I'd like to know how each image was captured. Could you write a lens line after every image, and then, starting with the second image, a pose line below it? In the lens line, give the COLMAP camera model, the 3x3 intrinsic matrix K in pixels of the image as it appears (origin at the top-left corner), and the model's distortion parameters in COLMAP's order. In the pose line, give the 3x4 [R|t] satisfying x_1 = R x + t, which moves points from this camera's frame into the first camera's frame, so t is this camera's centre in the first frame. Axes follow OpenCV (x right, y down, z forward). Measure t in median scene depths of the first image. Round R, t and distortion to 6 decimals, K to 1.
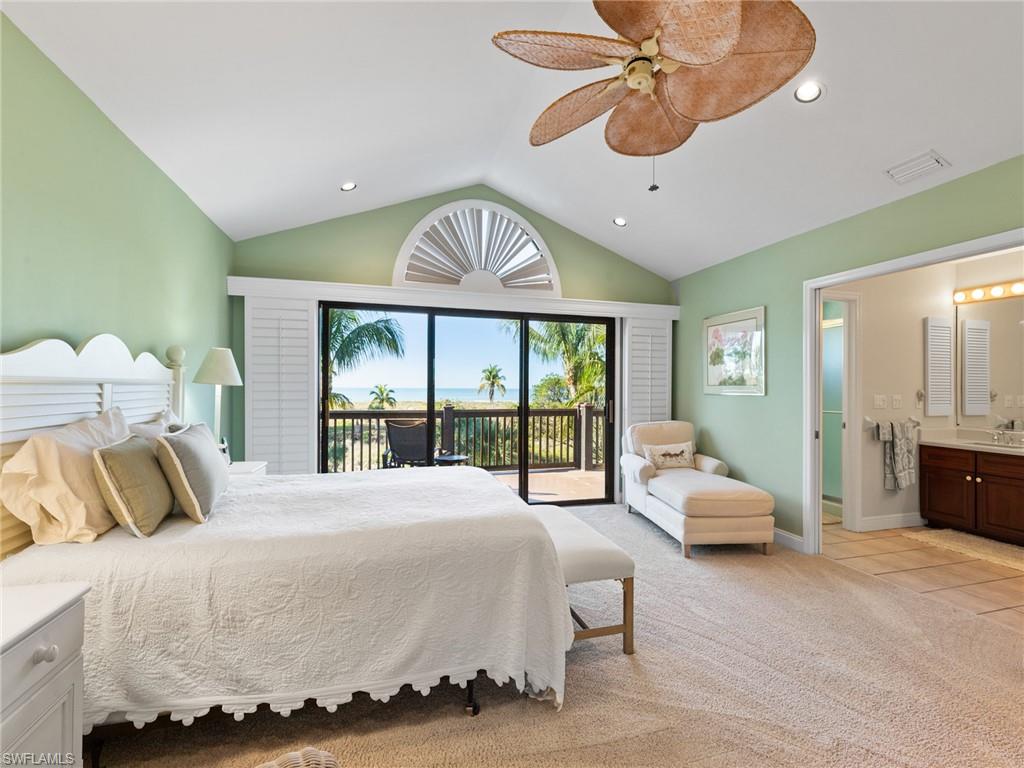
lens RADIAL K [[459.2, 0, 512.6], [0, 459.2, 384.8], [0, 0, 1]] dist [0.007356, -0.002283]
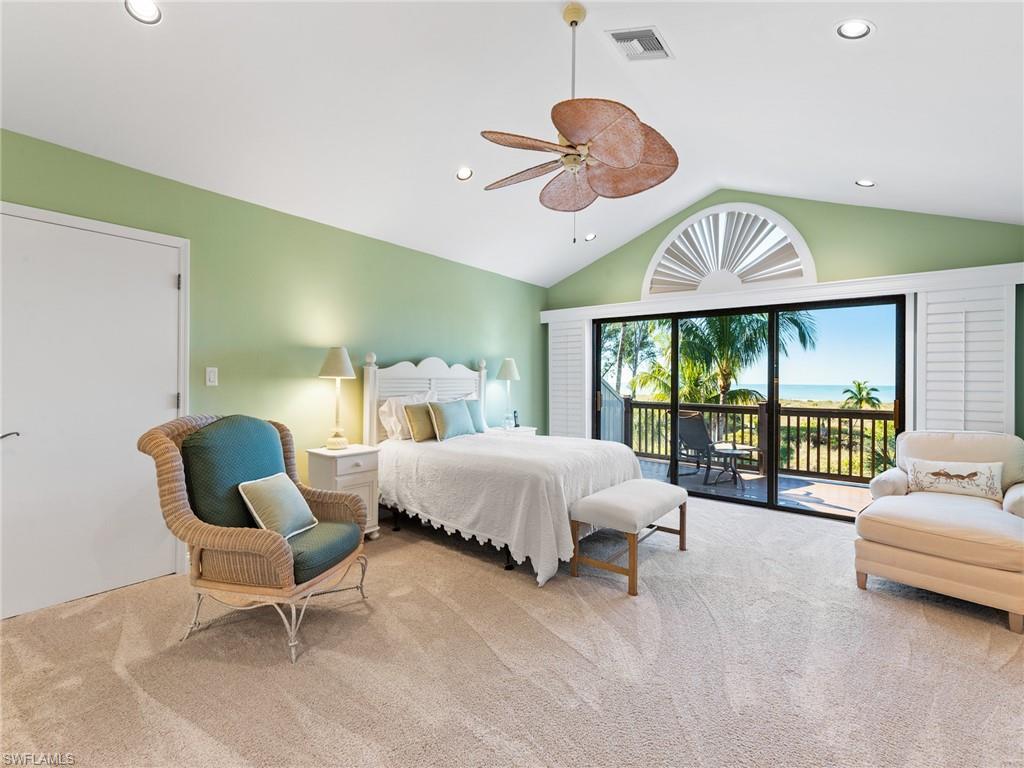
lens RADIAL K [[459.2, 0, 515.0], [0, 459.2, 381.4], [0, 0, 1]] dist [0.007356, -0.002283]
pose [[0.583689, 0.001024, -0.811977, 0.950007], [-0.001458, 0.999999, 0.000214, 0.005805], [0.811976, 0.001059, 0.583690, 0.013115]]
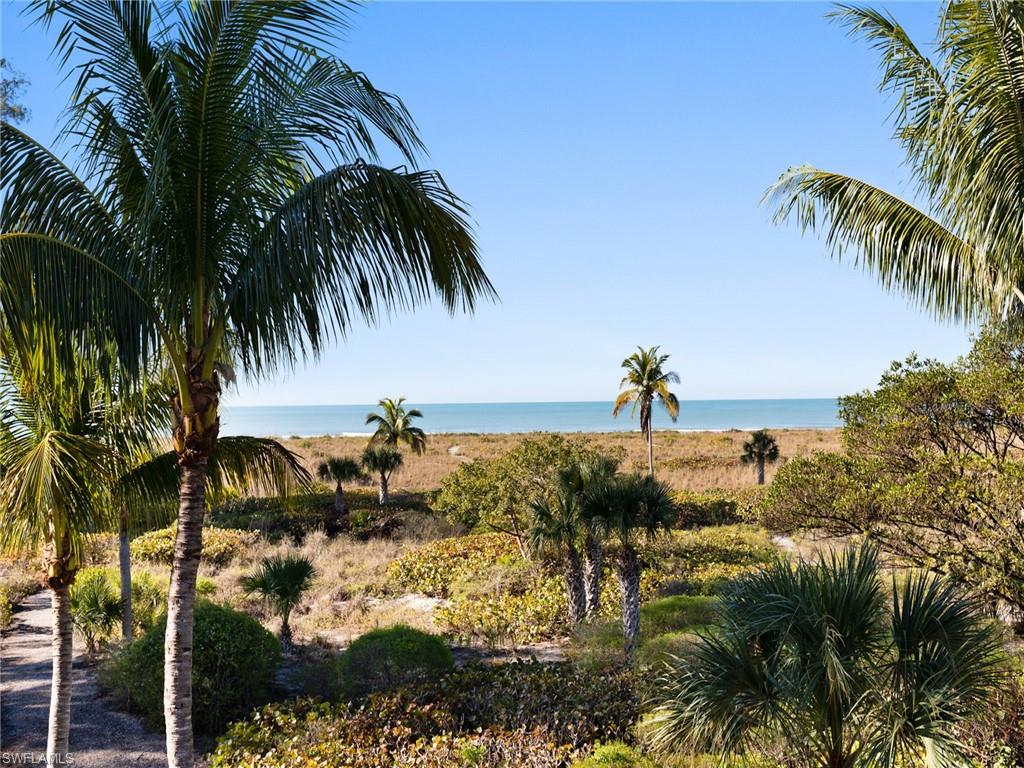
lens RADIAL K [[999.2, 0, 513.9], [0, 999.2, 385.1], [0, 0, 1]] dist [0.001751, 0.000000]
pose [[0.987657, -0.022531, -0.155004, -0.794115], [0.021147, 0.999721, -0.010568, -0.048218], [0.155198, 0.007160, 0.987857, 2.690067]]
